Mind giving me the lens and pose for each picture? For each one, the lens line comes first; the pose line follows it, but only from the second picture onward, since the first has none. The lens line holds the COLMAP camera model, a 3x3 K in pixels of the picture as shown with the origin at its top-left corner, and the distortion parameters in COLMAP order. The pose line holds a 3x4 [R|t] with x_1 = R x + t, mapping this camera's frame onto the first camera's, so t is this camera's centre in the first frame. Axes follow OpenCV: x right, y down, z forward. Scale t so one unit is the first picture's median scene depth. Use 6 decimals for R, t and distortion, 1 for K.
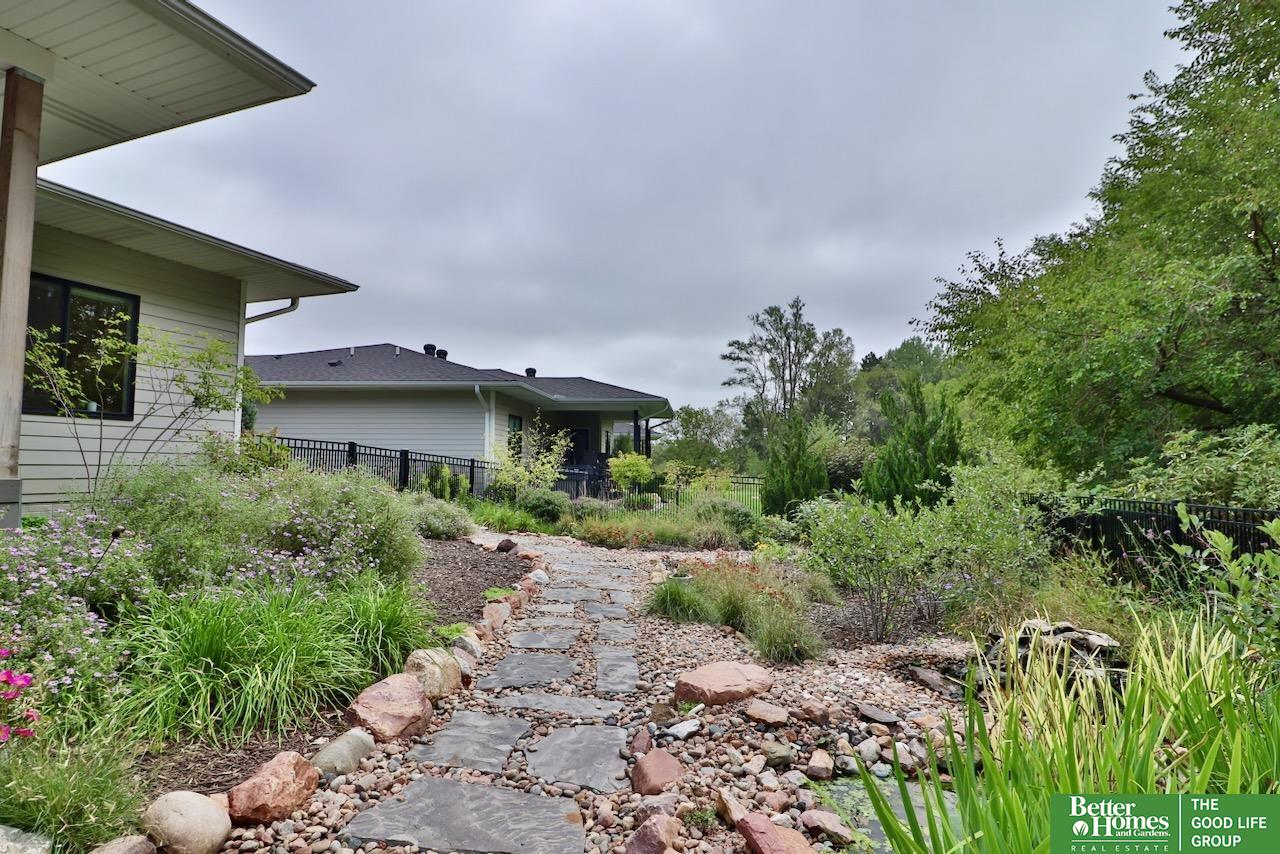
lens RADIAL K [[663.9, 0, 634.6], [0, 663.9, 429.7], [0, 0, 1]] dist [-0.002888, -0.008389]
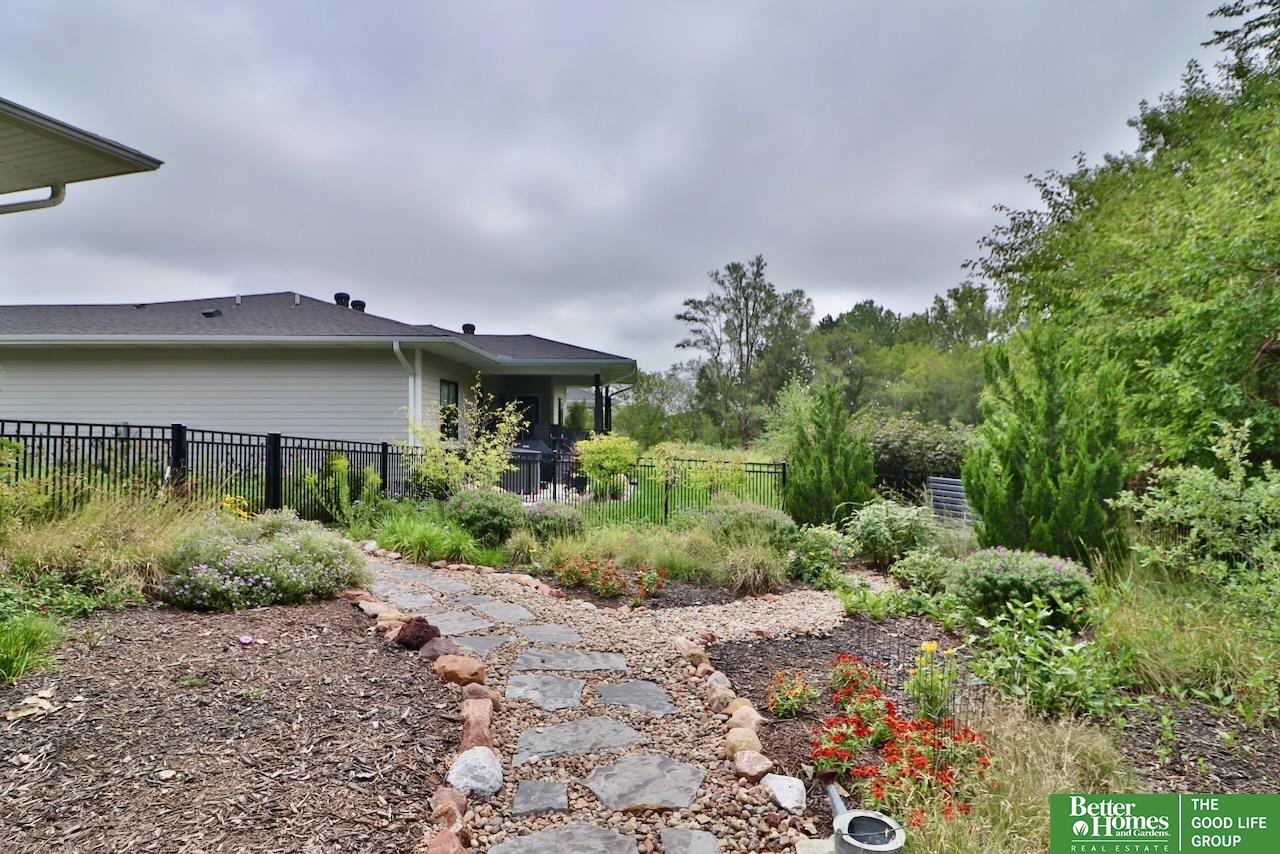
lens RADIAL K [[663.9, 0, 634.6], [0, 663.9, 429.7], [0, 0, 1]] dist [-0.002888, -0.008389]
pose [[0.996409, -0.005288, 0.084499, -0.024239], [0.000707, 0.998533, 0.054144, -0.005423], [-0.084662, -0.053890, 0.994951, 0.177332]]
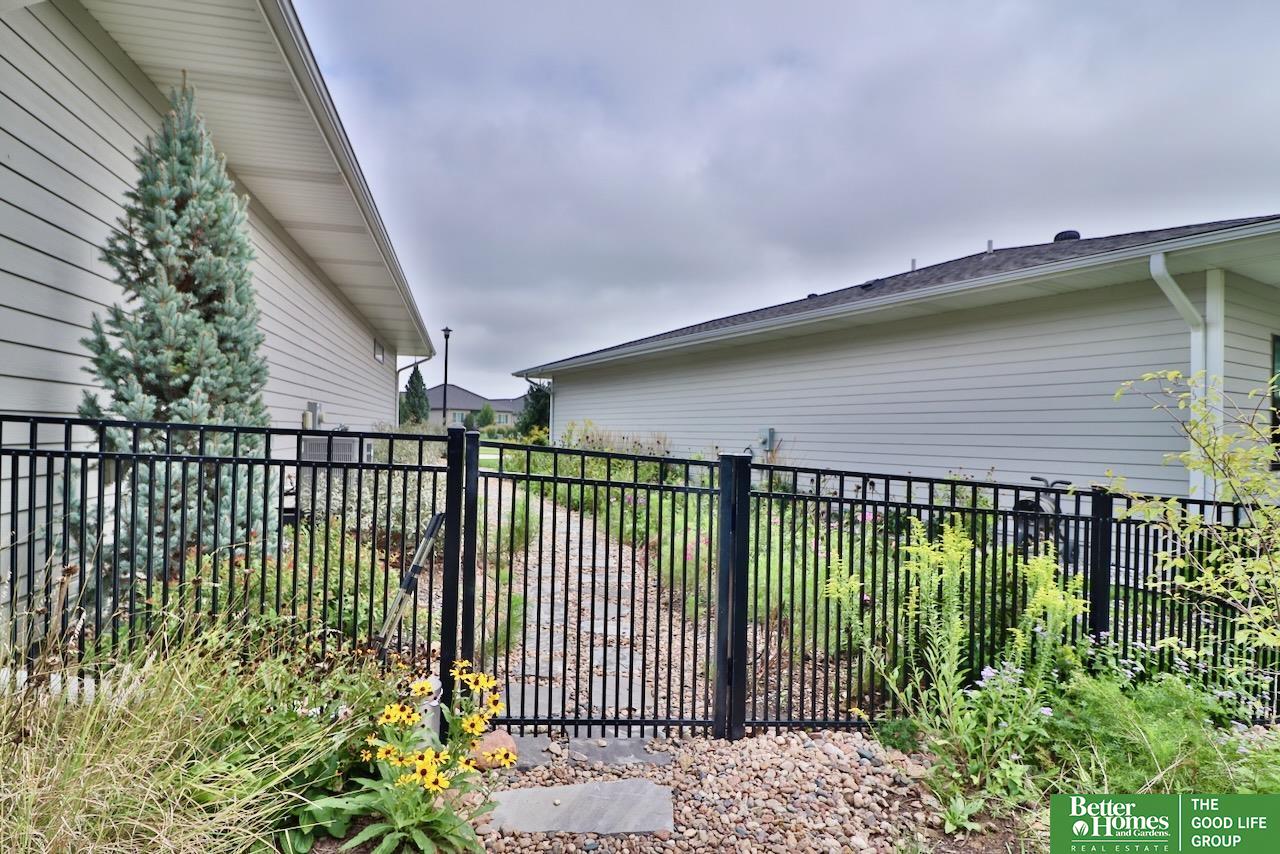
lens RADIAL K [[663.9, 0, 634.6], [0, 663.9, 429.7], [0, 0, 1]] dist [-0.002888, -0.008389]
pose [[0.587892, -0.004964, -0.808924, -0.099682], [0.030712, 0.999397, 0.016187, 0.009413], [0.808356, -0.034360, 0.587690, 0.479840]]
